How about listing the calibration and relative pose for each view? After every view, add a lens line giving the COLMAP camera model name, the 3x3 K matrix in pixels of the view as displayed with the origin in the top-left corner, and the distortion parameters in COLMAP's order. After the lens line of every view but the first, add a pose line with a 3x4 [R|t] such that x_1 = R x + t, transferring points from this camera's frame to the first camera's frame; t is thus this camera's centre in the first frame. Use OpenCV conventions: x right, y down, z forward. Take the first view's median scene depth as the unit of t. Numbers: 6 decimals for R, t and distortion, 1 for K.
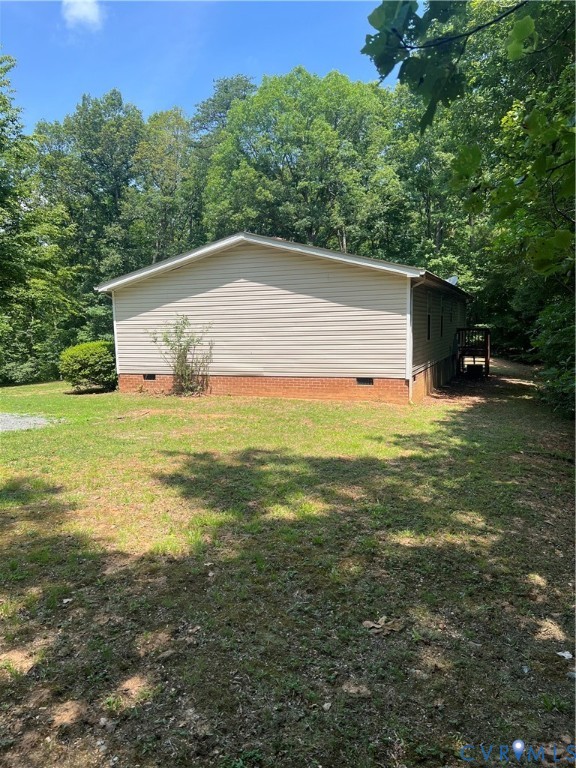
lens RADIAL K [[597.2, 0, 290.2], [0, 597.2, 386.6], [0, 0, 1]] dist [0.080488, -0.081145]
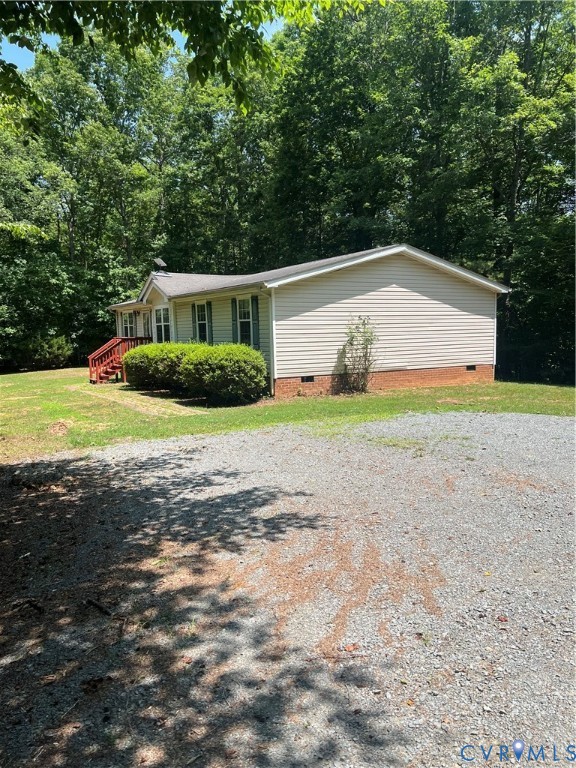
lens RADIAL K [[592.6, 0, 298.8], [0, 592.6, 388.7], [0, 0, 1]] dist [0.094217, -0.095682]
pose [[0.609808, -0.072043, 0.789268, -1.990955], [0.088951, 0.995789, 0.022169, -0.046502], [-0.787541, 0.056687, 0.613649, 0.843506]]
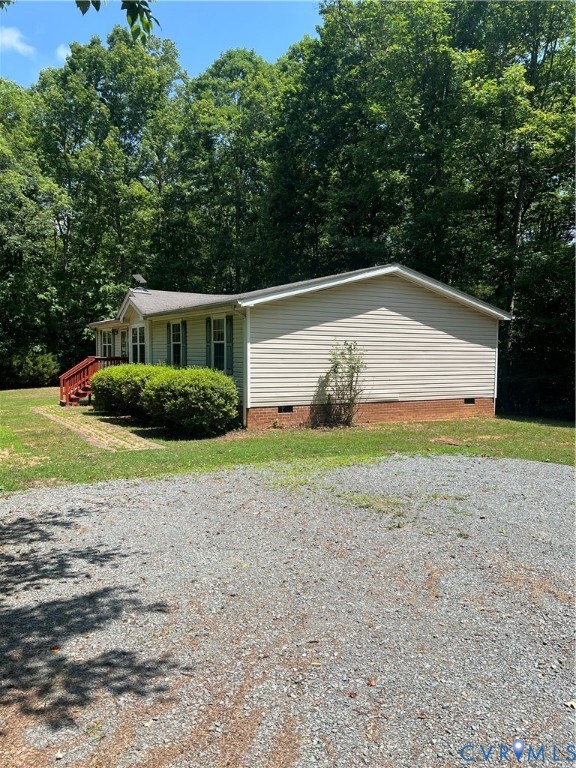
lens RADIAL K [[592.6, 0, 298.8], [0, 592.6, 388.7], [0, 0, 1]] dist [0.094217, -0.095682]
pose [[0.610828, -0.024763, 0.791376, -1.786247], [0.061981, 0.997939, -0.016614, -0.061233], [-0.789334, 0.059198, 0.611104, 0.918334]]
